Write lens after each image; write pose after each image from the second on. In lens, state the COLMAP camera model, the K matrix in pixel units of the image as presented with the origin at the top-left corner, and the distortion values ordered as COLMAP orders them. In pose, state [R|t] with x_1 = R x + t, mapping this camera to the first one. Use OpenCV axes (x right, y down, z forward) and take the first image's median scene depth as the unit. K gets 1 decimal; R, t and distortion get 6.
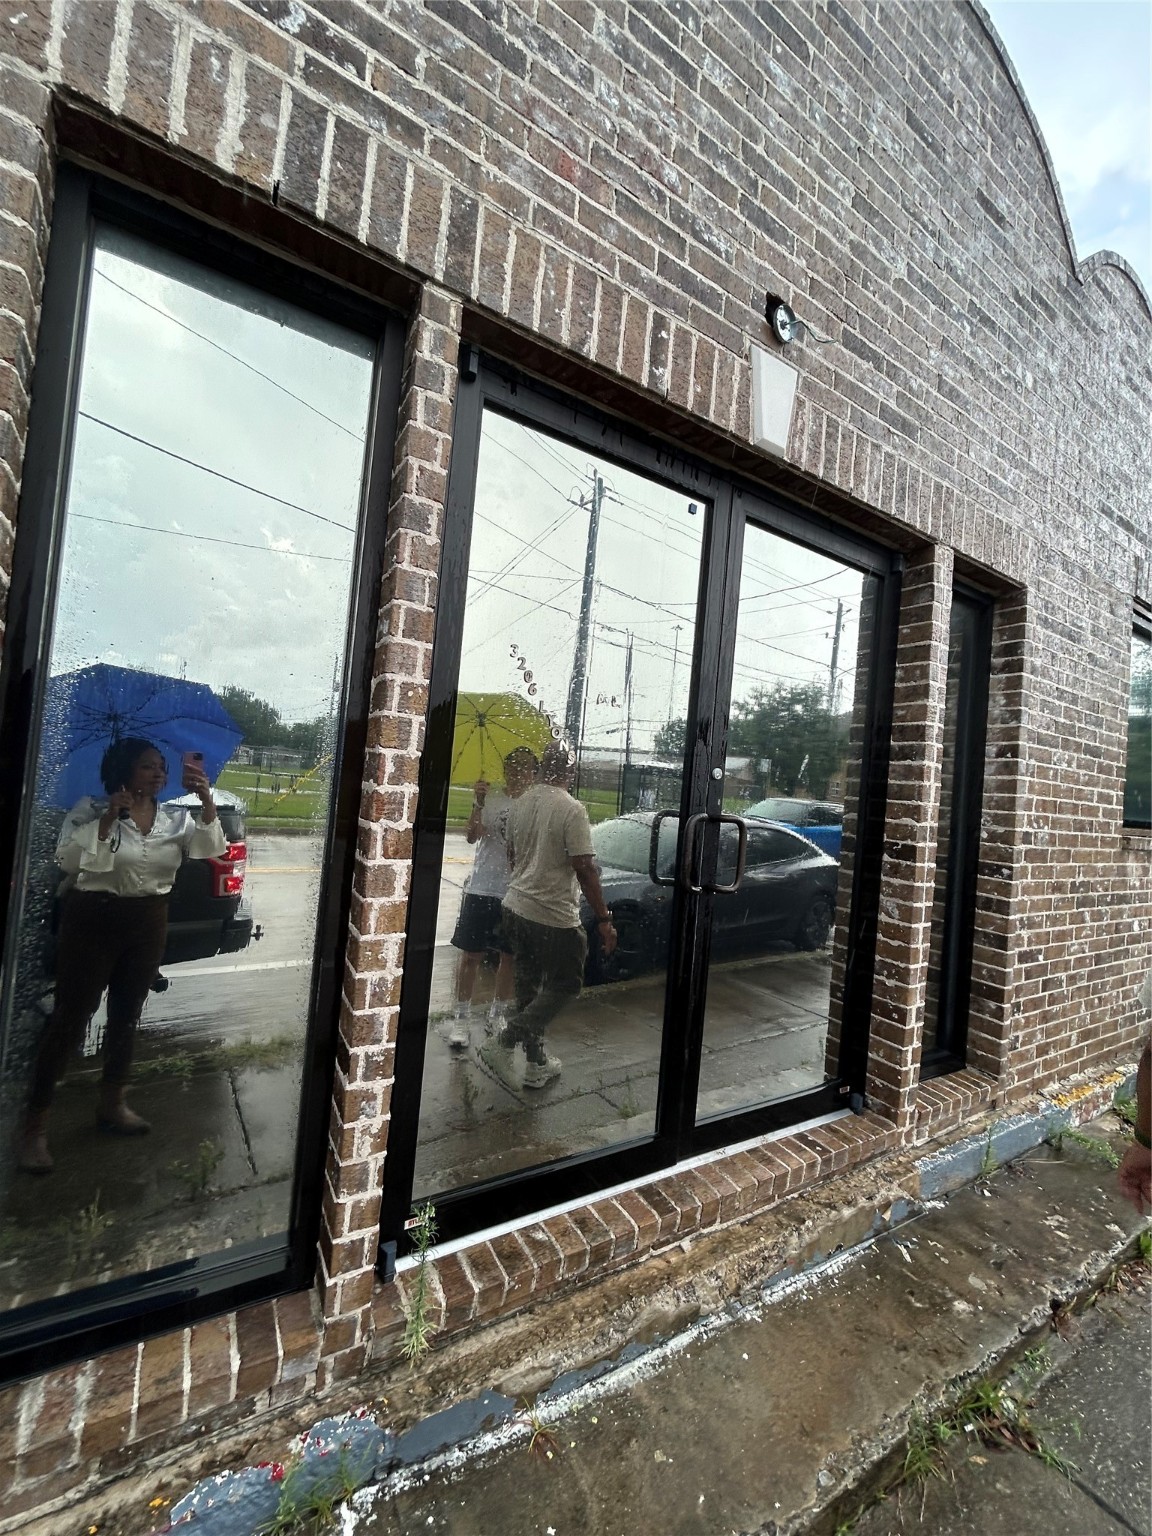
lens RADIAL K [[614.9, 0, 573.5], [0, 614.9, 769.1], [0, 0, 1]] dist [-0.002016, 0.000169]
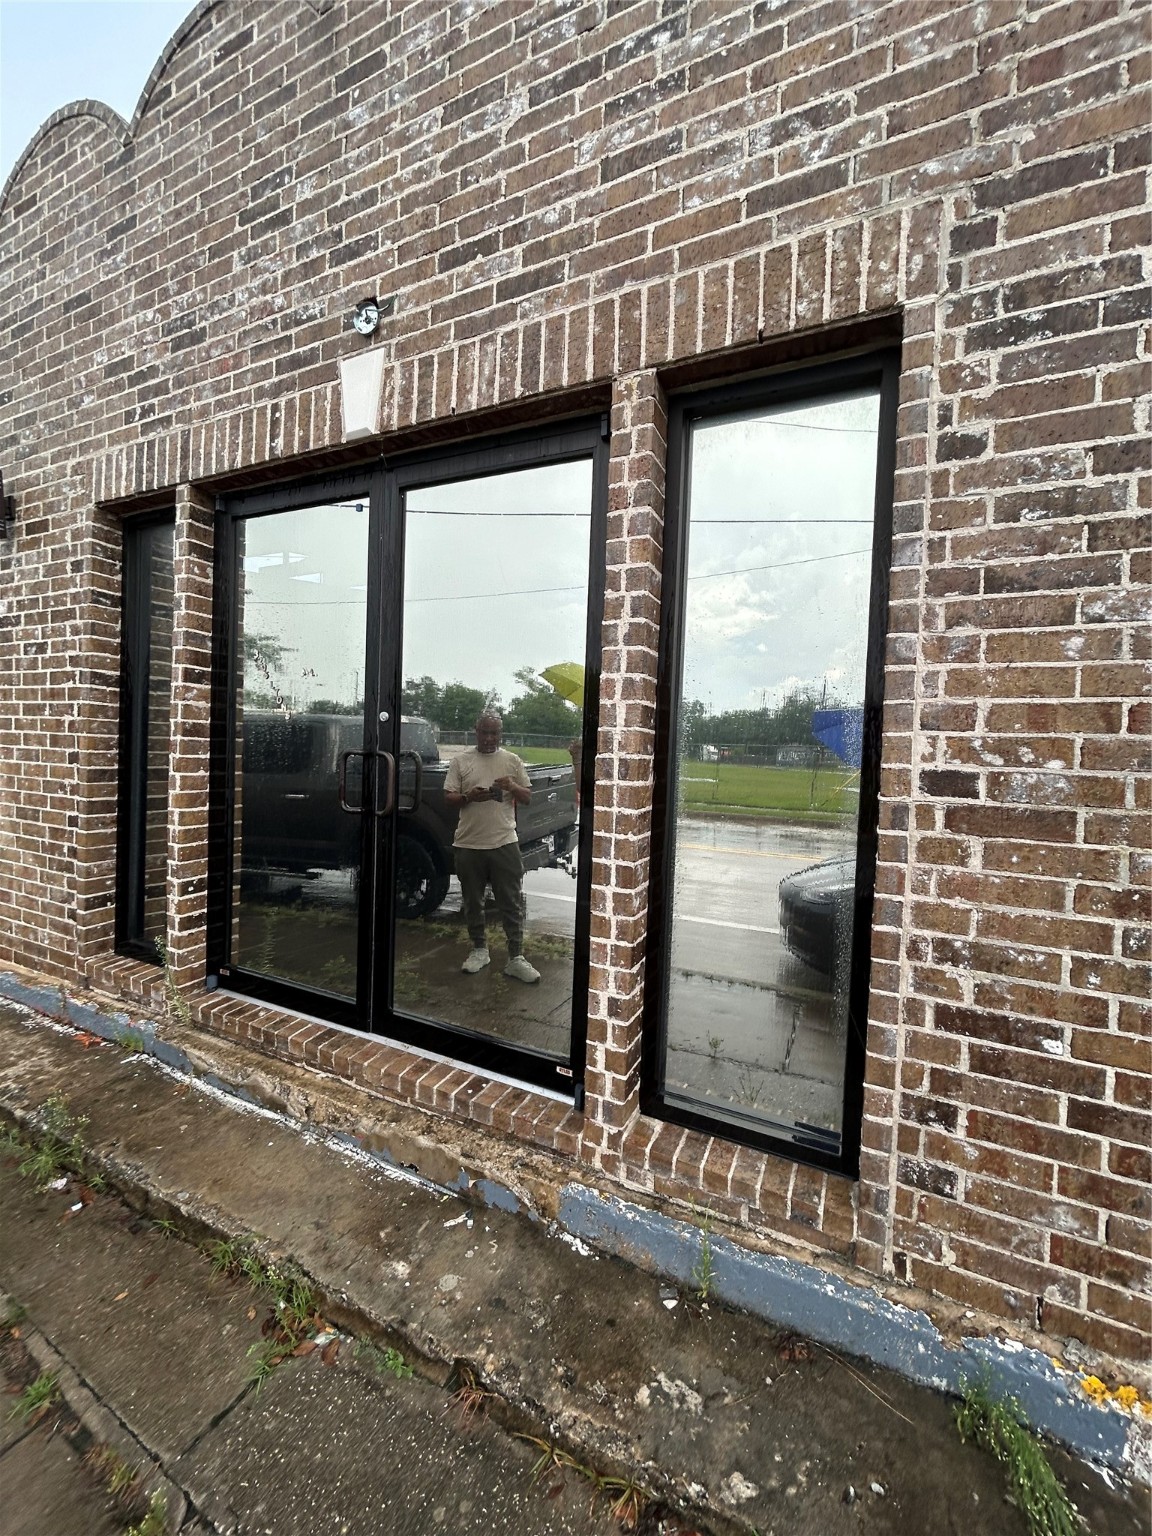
lens RADIAL K [[614.9, 0, 576.5], [0, 614.9, 775.3], [0, 0, 1]] dist [-0.002016, 0.000169]
pose [[0.540695, -0.032084, -0.840607, 1.640145], [0.025688, 0.999436, -0.021623, 0.178553], [0.840827, -0.009902, 0.541214, 0.769023]]
